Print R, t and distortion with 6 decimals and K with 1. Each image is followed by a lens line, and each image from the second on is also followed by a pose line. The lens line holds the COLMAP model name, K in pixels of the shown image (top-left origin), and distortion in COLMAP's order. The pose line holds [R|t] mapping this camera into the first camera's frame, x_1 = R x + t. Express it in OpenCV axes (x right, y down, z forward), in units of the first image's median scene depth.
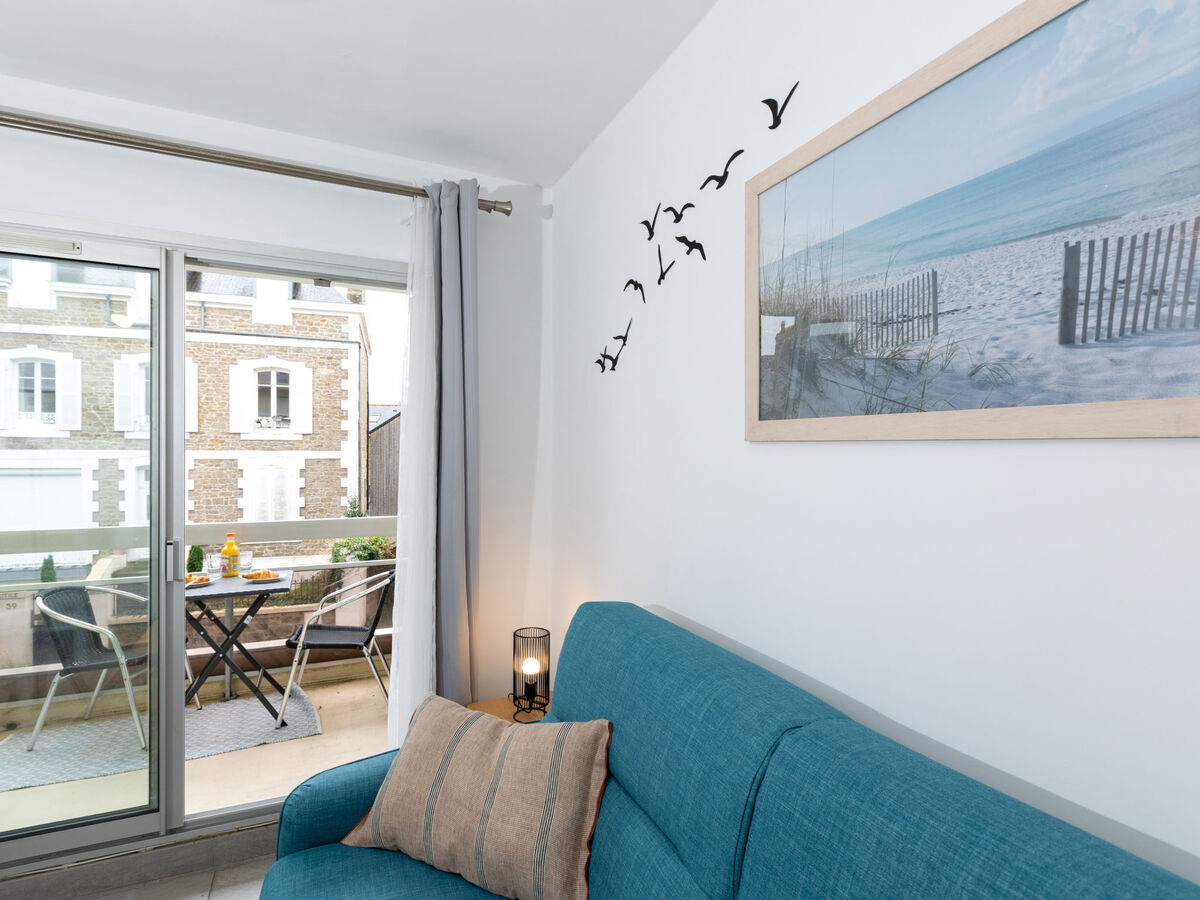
lens RADIAL K [[608.0, 0, 602.1], [0, 608.0, 457.5], [0, 0, 1]] dist [-0.001063, -0.000052]
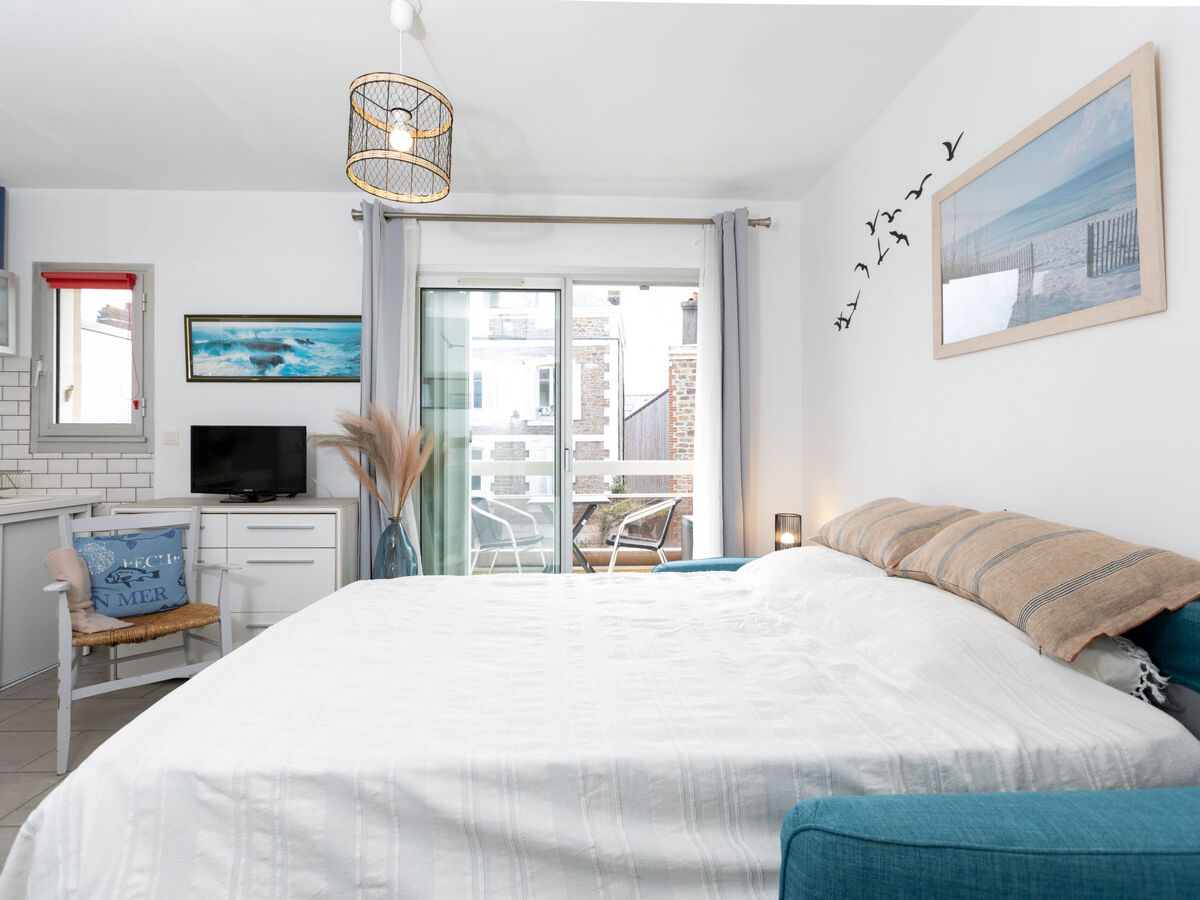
lens RADIAL K [[605.6, 0, 602.0], [0, 605.6, 439.8], [0, 0, 1]] dist [0.002187, -0.000069]
pose [[0.924251, -0.006265, -0.381733, 0.032570], [0.001116, 0.999905, -0.013708, 0.159283], [0.381783, 0.012244, 0.924171, -0.608694]]
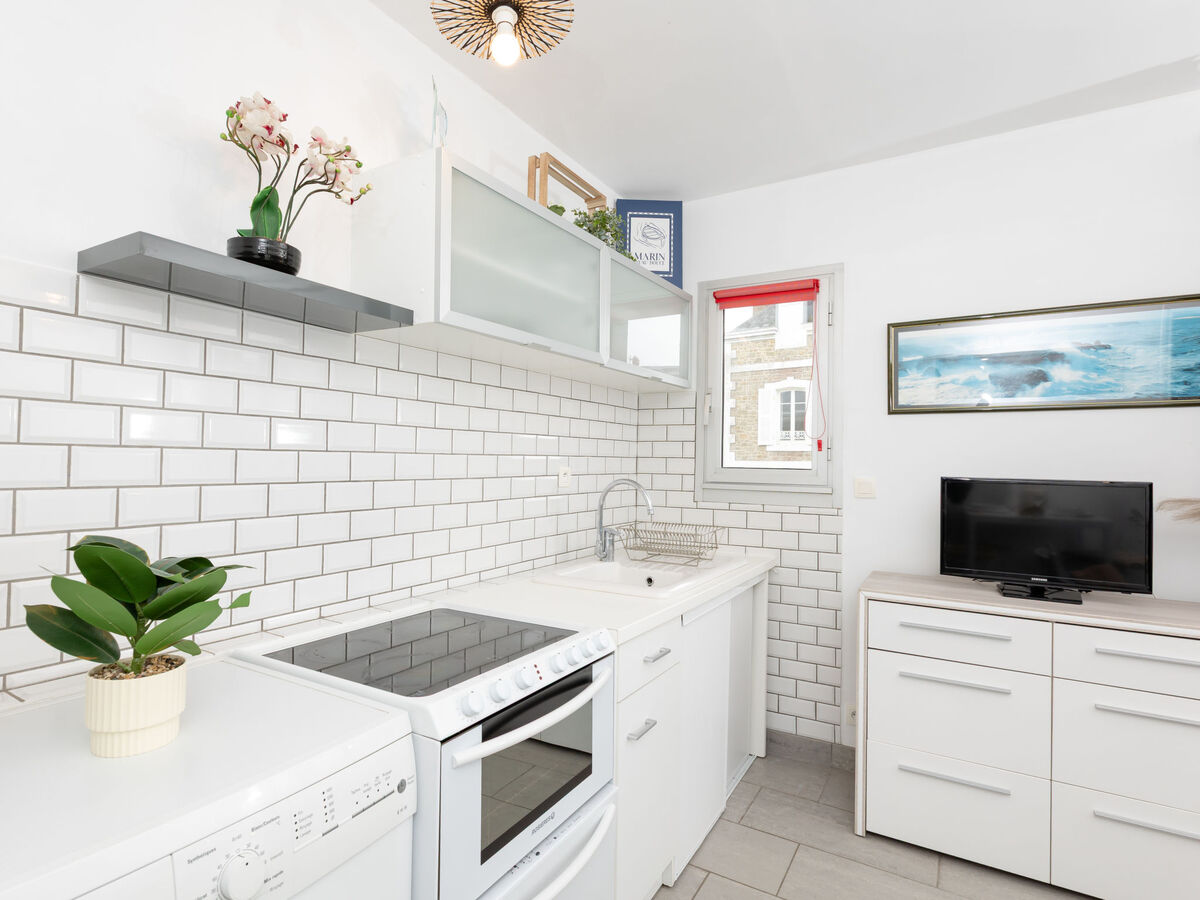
lens RADIAL K [[628.7, 0, 572.6], [0, 628.7, 449.3], [0, 0, 1]] dist [-0.002519, 0.000161]
pose [[0.553614, -0.012474, -0.832680, -1.098815], [-0.020738, 0.999371, -0.028759, 0.087642], [0.832515, 0.033189, 0.553007, -0.760711]]
